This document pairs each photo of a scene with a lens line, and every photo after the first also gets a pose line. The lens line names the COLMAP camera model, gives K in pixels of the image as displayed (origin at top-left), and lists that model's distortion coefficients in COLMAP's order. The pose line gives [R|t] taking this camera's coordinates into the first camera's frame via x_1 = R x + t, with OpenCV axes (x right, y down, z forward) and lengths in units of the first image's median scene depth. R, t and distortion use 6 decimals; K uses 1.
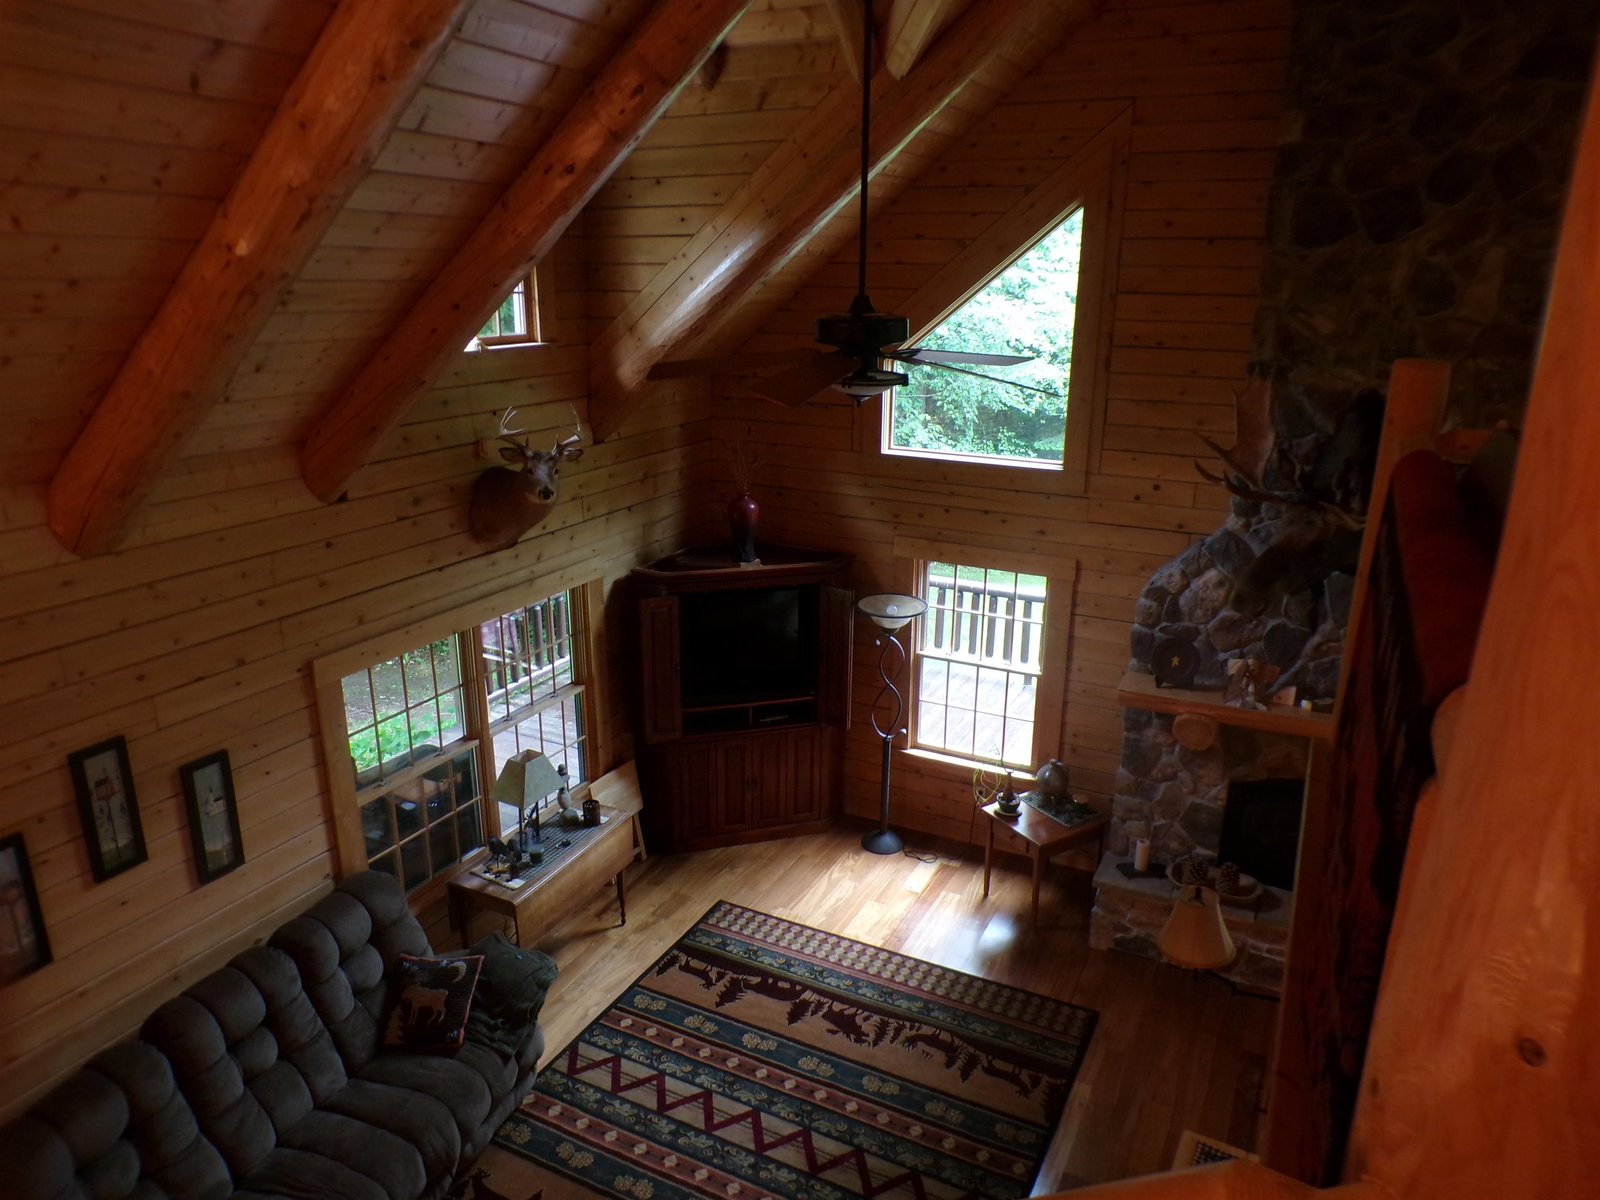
lens RADIAL K [[1068.4, 0, 799.6], [0, 1068.4, 596.3], [0, 0, 1]] dist [-0.052595, 0.027221]
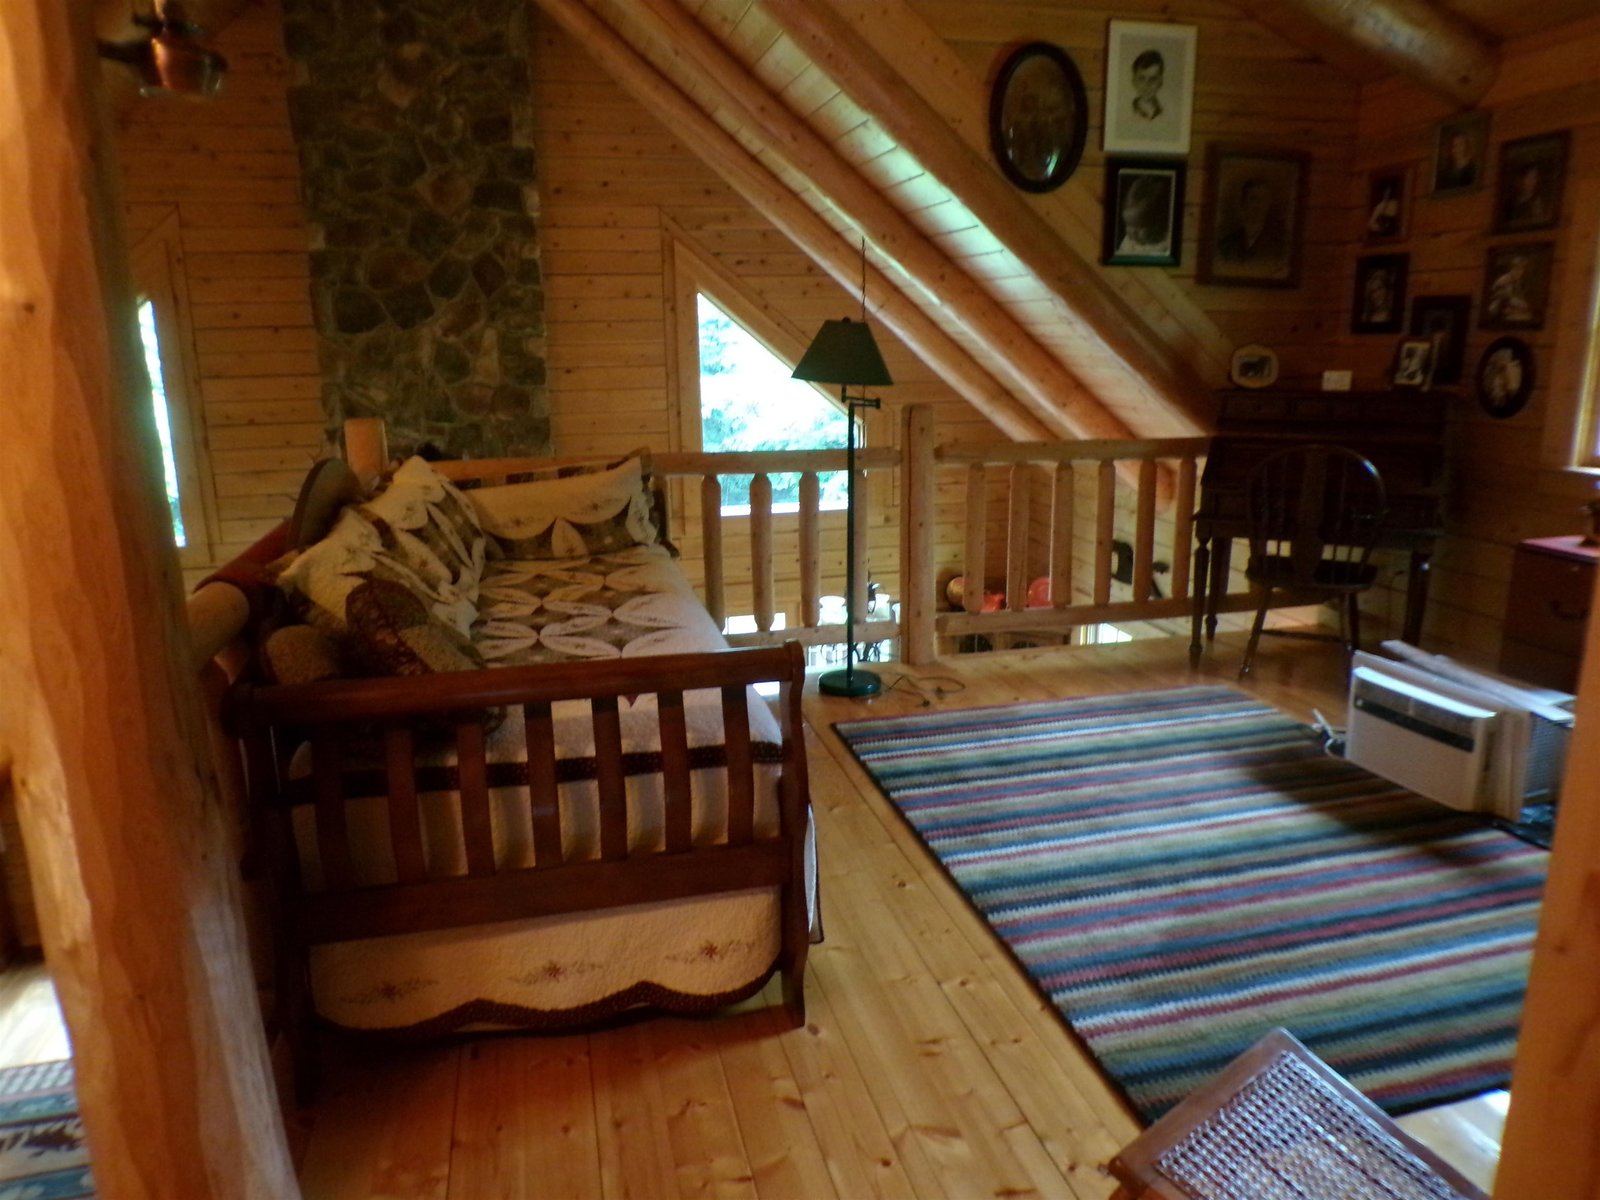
lens RADIAL K [[1068.4, 0, 794.7], [0, 1068.4, 602.1], [0, 0, 1]] dist [-0.052595, 0.027221]
pose [[0.754422, -0.176747, 0.632145, 0.039722], [0.212565, 0.976953, 0.019473, 0.051777], [-0.621018, 0.119681, 0.774605, -0.207486]]
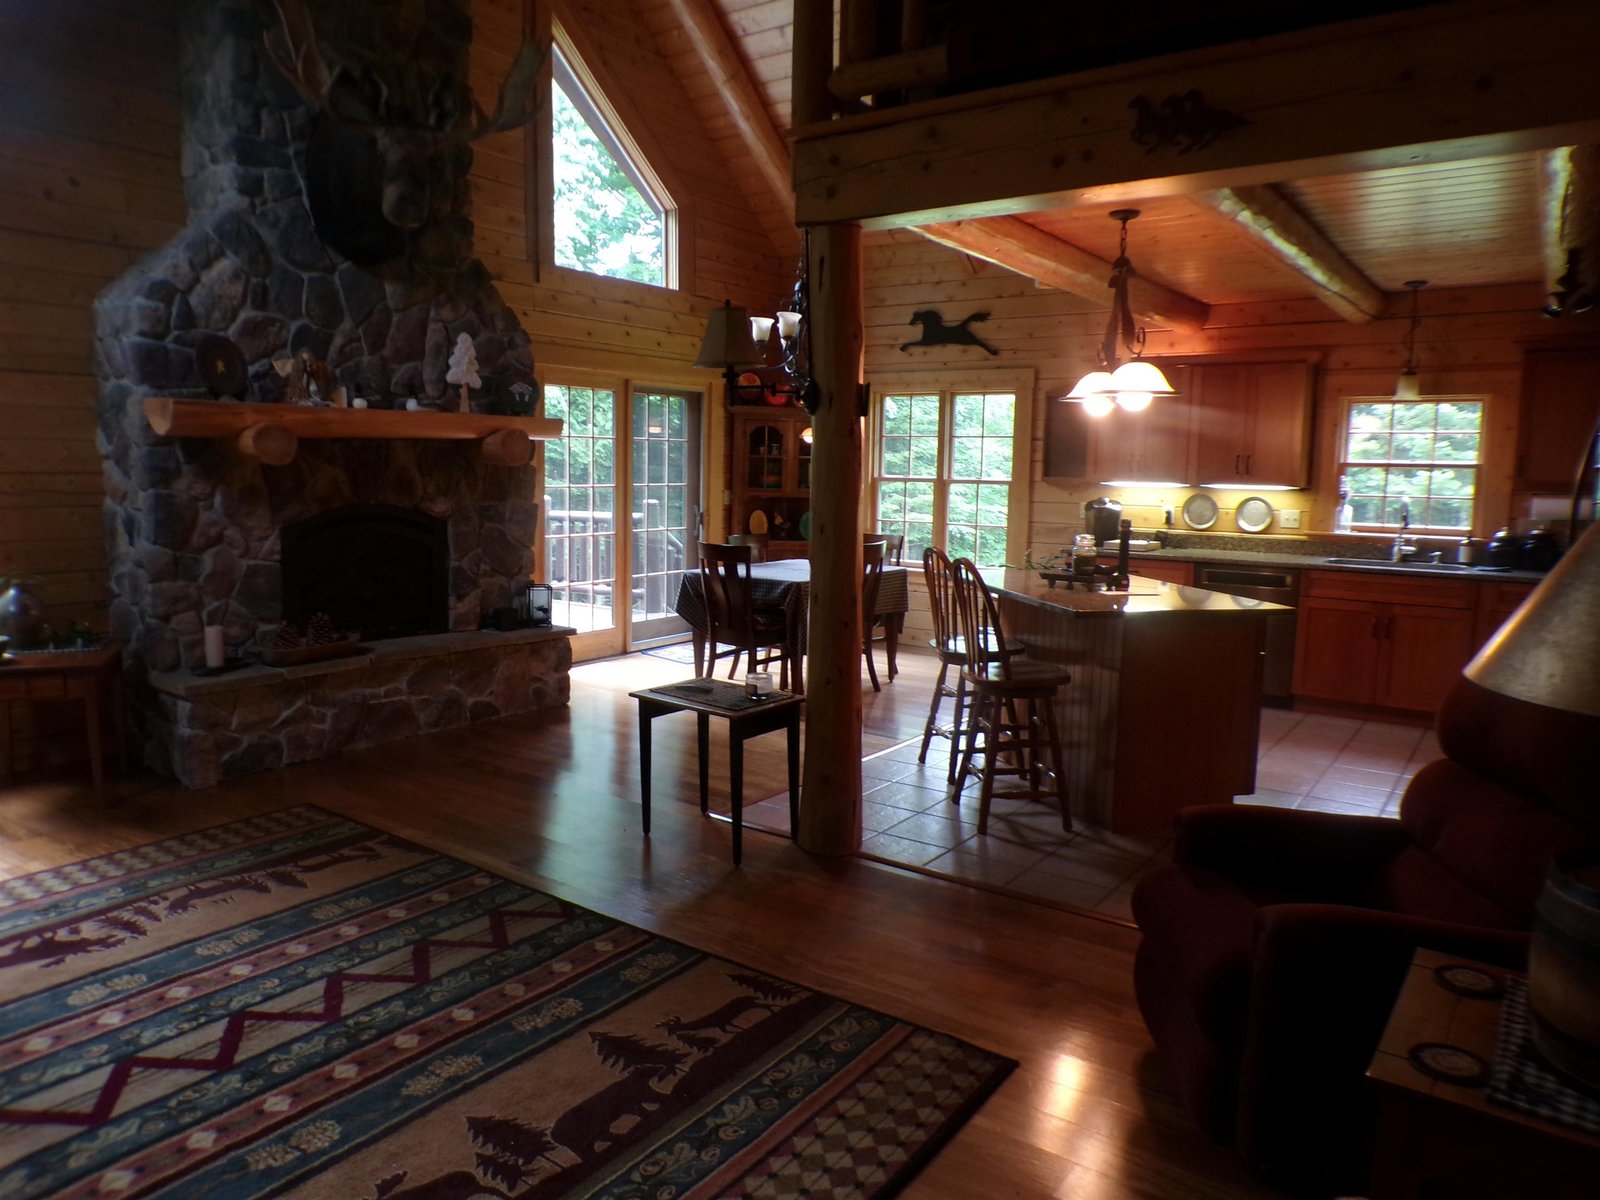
lens RADIAL K [[1068.4, 0, 796.2], [0, 1068.4, 605.7], [0, 0, 1]] dist [-0.052595, 0.027221]
pose [[0.151564, -0.132934, 0.979468, -0.397466], [0.276859, 0.956961, 0.087038, 0.295365], [-0.948882, 0.257983, 0.181844, 0.503355]]
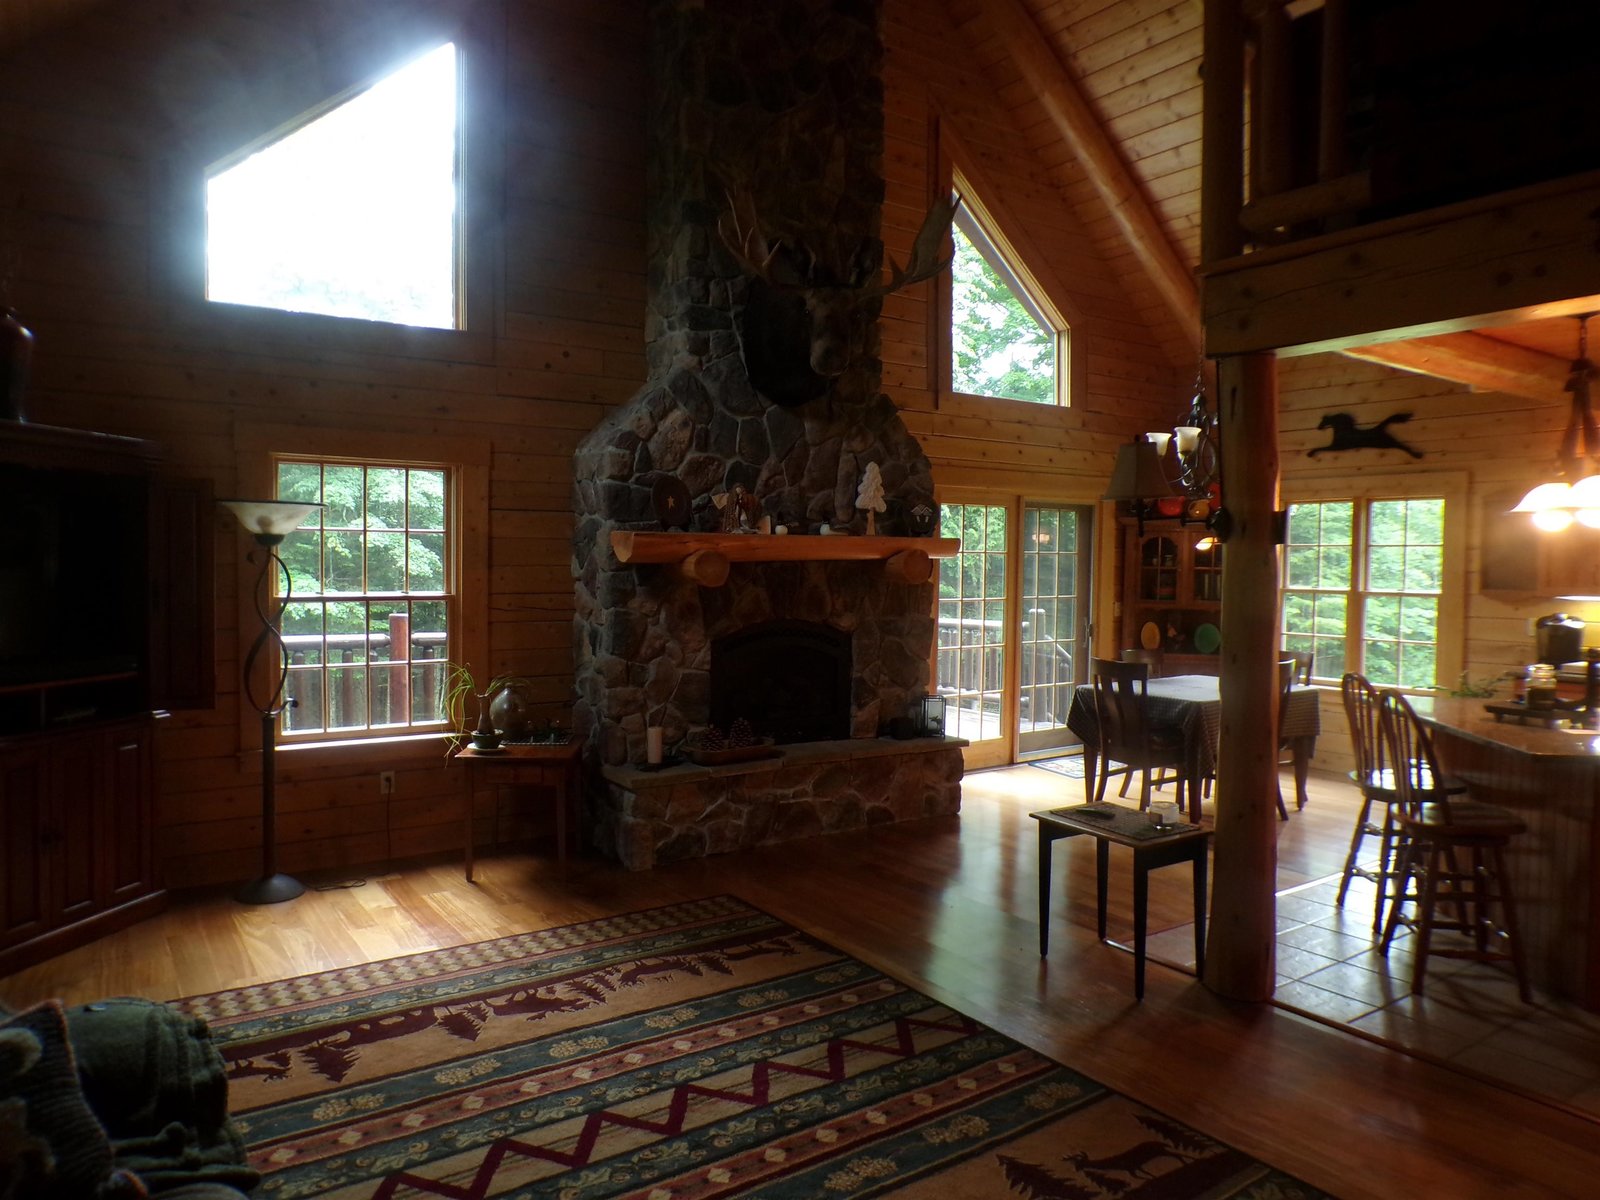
lens RADIAL K [[1068.4, 0, 797.1], [0, 1068.4, 604.0], [0, 0, 1]] dist [-0.052595, 0.027221]
pose [[0.477533, -0.039856, 0.877709, -0.431057], [0.256580, 0.961751, -0.095924, 0.273734], [-0.840315, 0.271010, 0.469494, 0.507948]]
